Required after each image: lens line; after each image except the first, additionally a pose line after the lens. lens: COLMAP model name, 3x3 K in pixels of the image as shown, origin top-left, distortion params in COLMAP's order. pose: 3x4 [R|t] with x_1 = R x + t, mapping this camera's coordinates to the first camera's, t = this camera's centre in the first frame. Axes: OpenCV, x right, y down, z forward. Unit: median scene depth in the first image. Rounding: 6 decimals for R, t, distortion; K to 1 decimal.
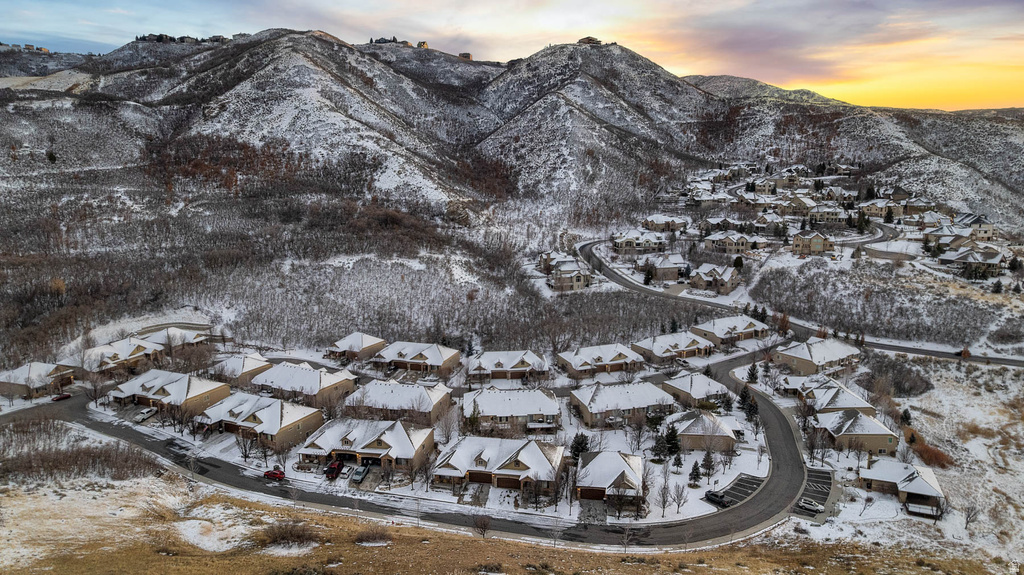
lens RADIAL K [[658.3, 0, 512.0], [0, 658.3, 287.5], [0, 0, 1]] dist [-0.076947, 0.072337]
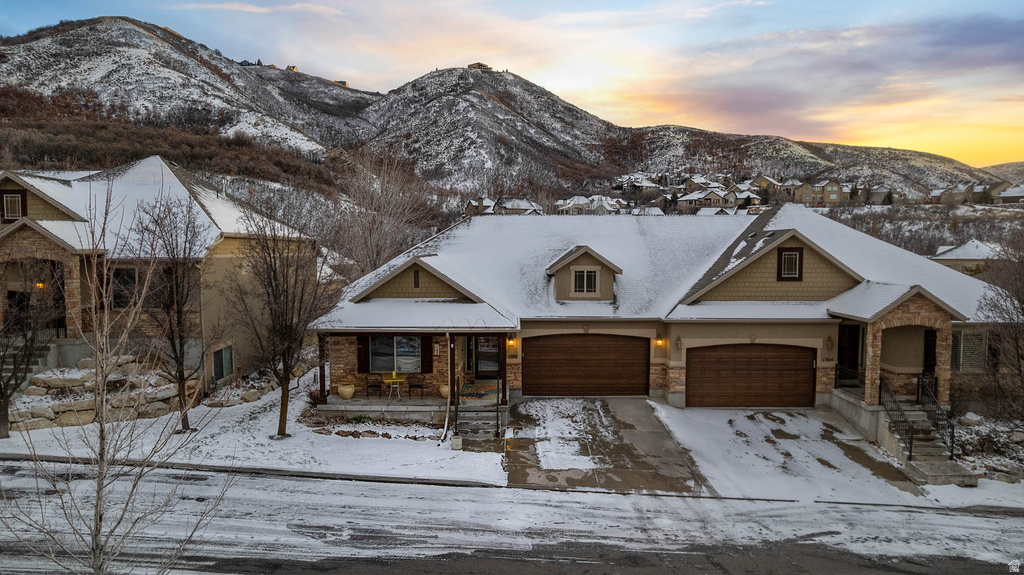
lens RADIAL K [[655.2, 0, 513.5], [0, 655.2, 291.6], [0, 0, 1]] dist [-0.078086, 0.067566]
pose [[0.980425, -0.002478, 0.196877, -0.030717], [0.025486, 0.993106, -0.114417, 0.085288], [-0.195236, 0.117195, 0.973729, 0.240697]]
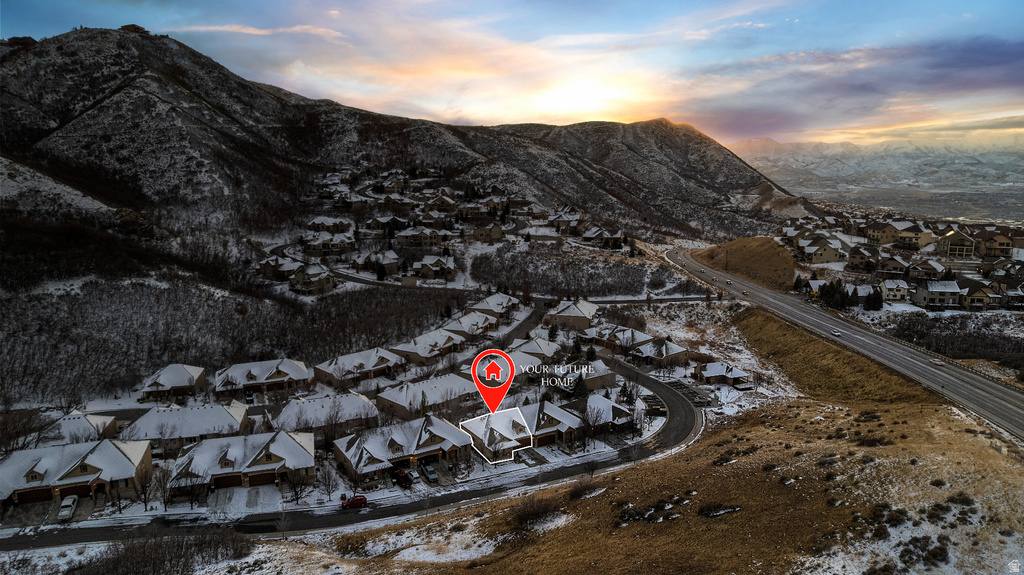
lens RADIAL K [[658.3, 0, 512.0], [0, 658.3, 287.5], [0, 0, 1]] dist [-0.076947, 0.072337]
pose [[0.741589, -0.109749, 0.661816, -0.222770], [0.116852, 0.992579, 0.033663, -0.002468], [-0.660599, 0.052371, 0.748910, 0.050862]]
